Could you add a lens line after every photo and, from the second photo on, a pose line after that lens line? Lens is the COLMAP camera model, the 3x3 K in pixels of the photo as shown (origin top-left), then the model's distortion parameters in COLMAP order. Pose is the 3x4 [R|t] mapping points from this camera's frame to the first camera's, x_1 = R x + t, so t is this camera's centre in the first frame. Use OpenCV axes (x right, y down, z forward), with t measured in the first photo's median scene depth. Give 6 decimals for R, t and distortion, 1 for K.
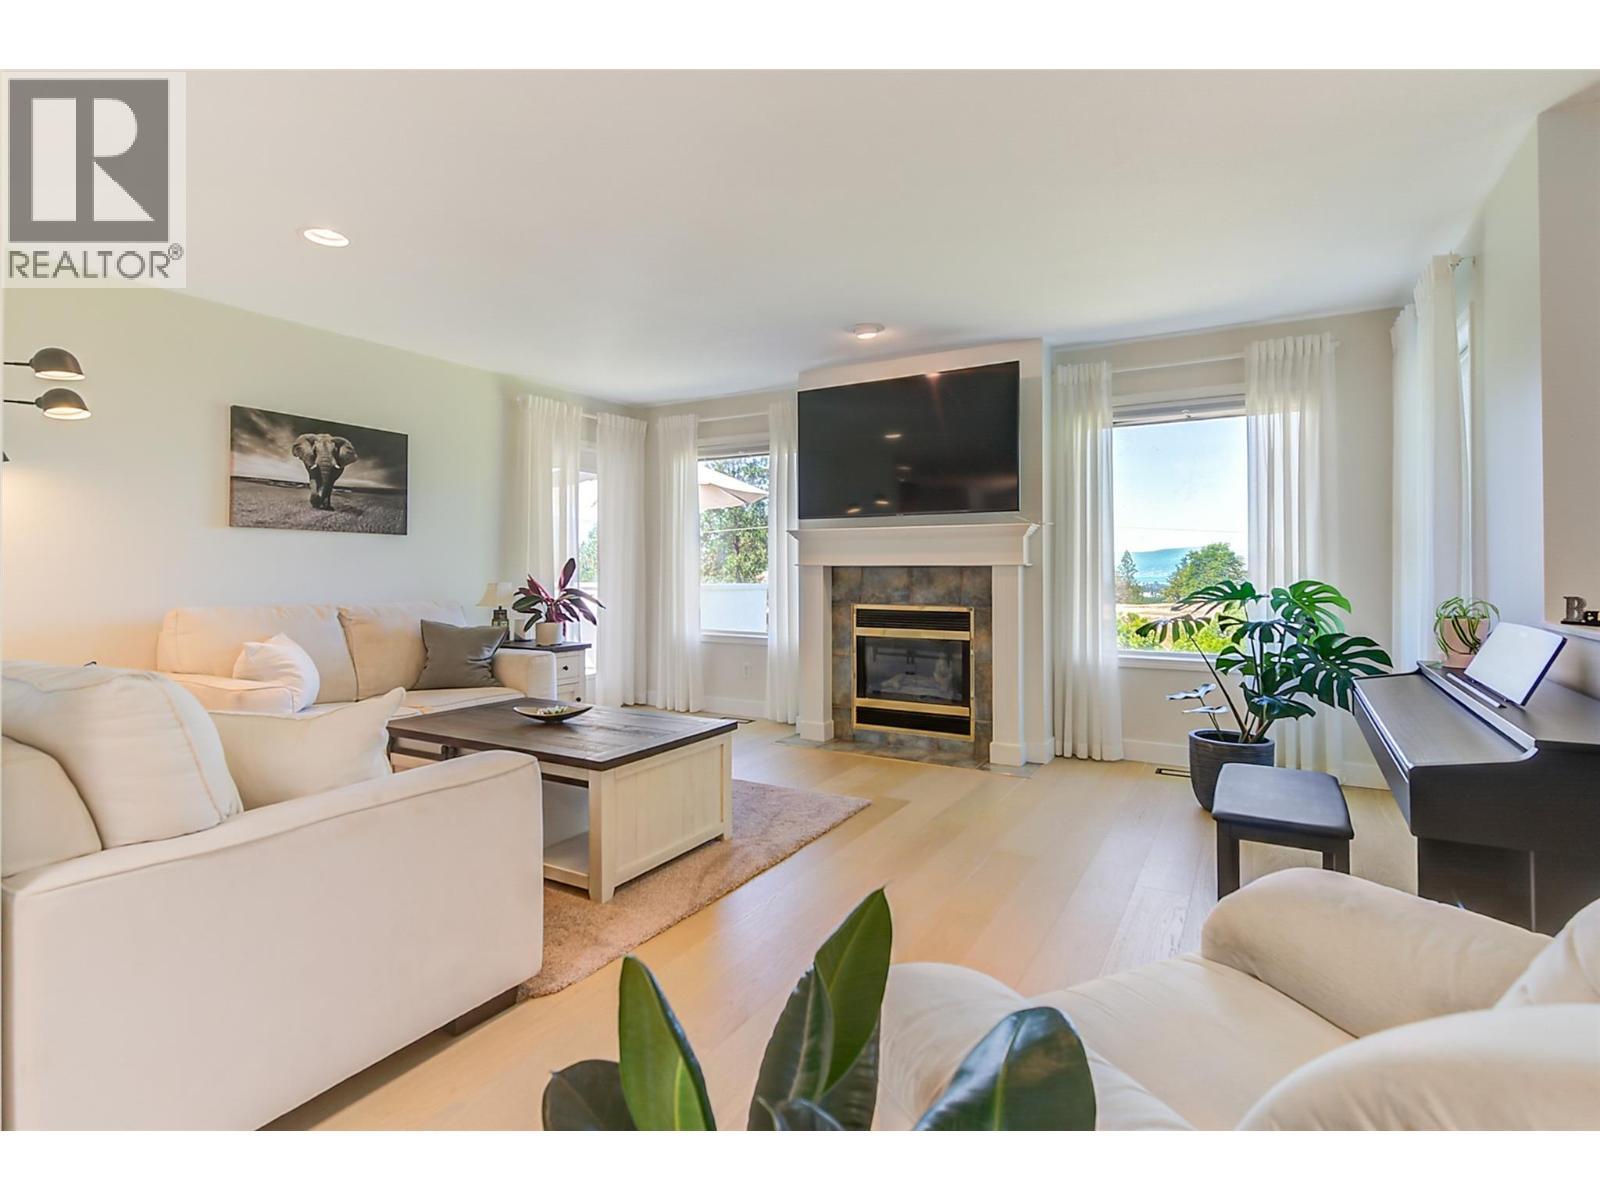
lens RADIAL K [[801.1, 0, 801.8], [0, 801.1, 563.9], [0, 0, 1]] dist [0.000055, 0.000003]
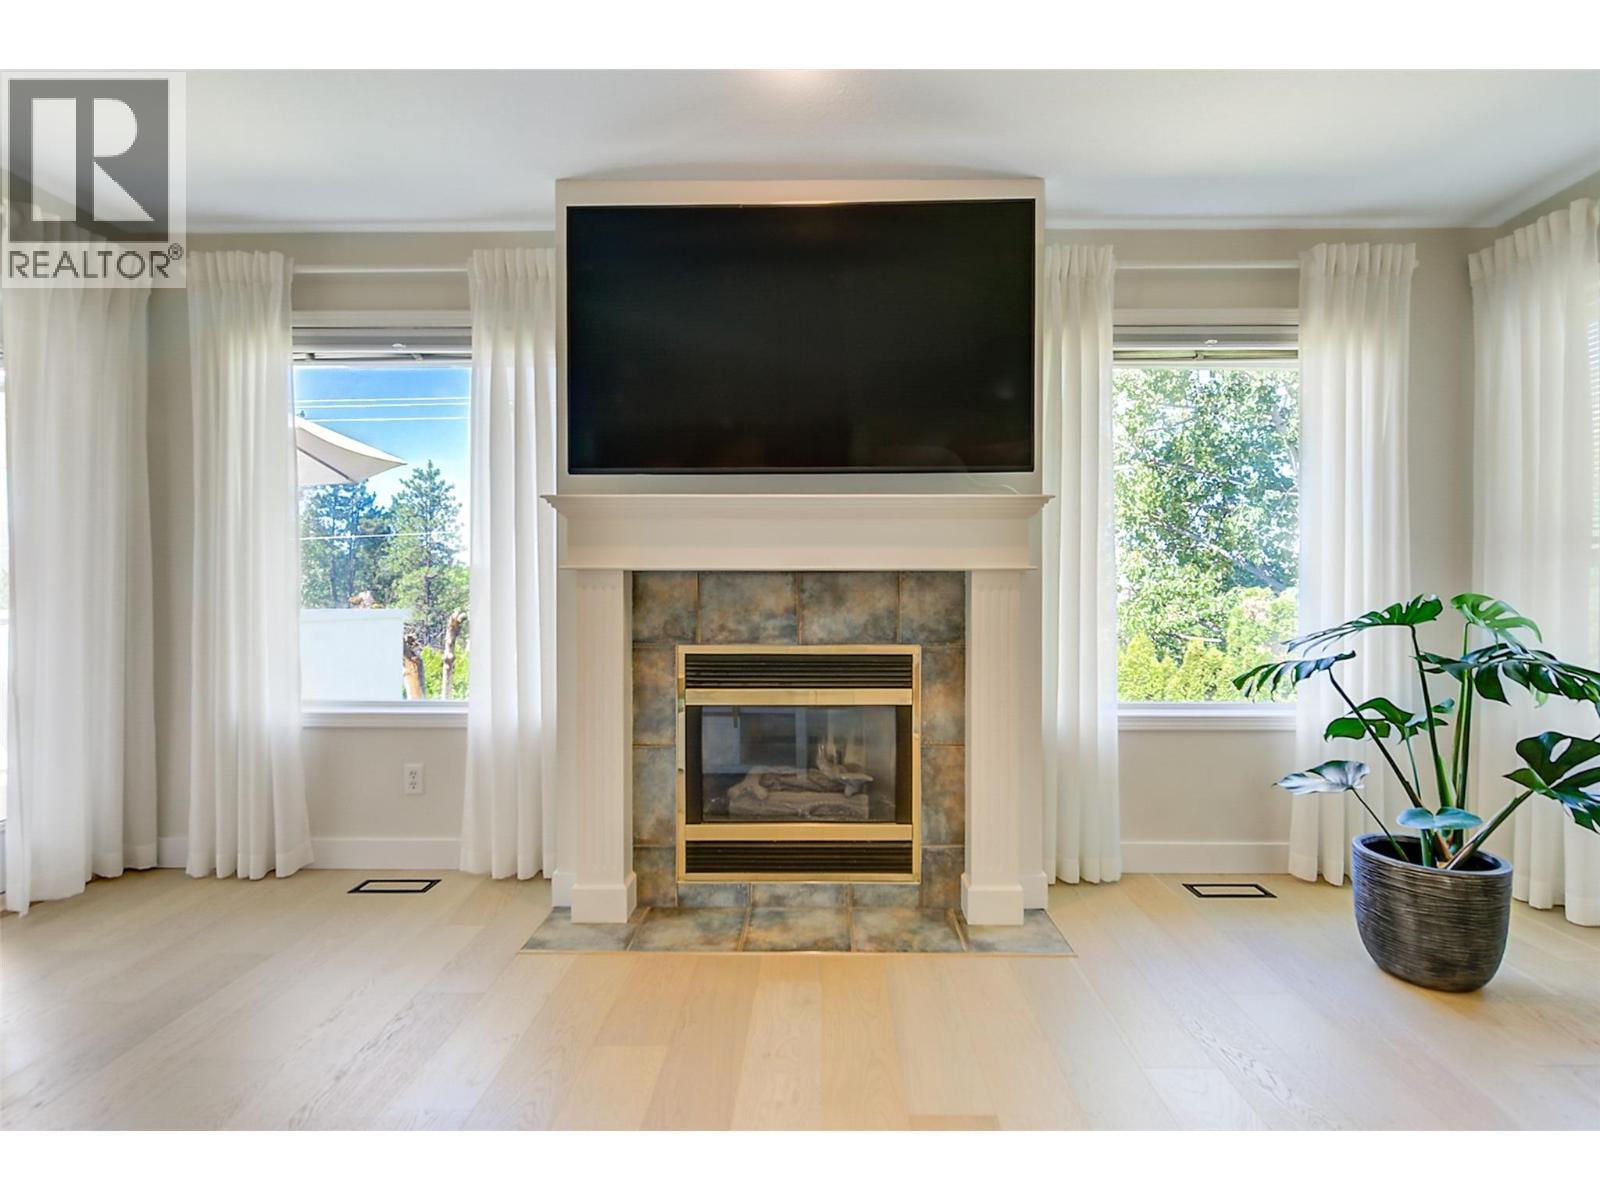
lens RADIAL K [[747.9, 0, 800.0], [0, 747.9, 600.0], [0, 0, 1]] dist [-0.003089, -0.000658]
pose [[0.862530, -0.004356, 0.505987, -0.114082], [-0.003983, 0.999874, 0.015397, 0.013608], [-0.505991, -0.015296, 0.862403, 0.551592]]
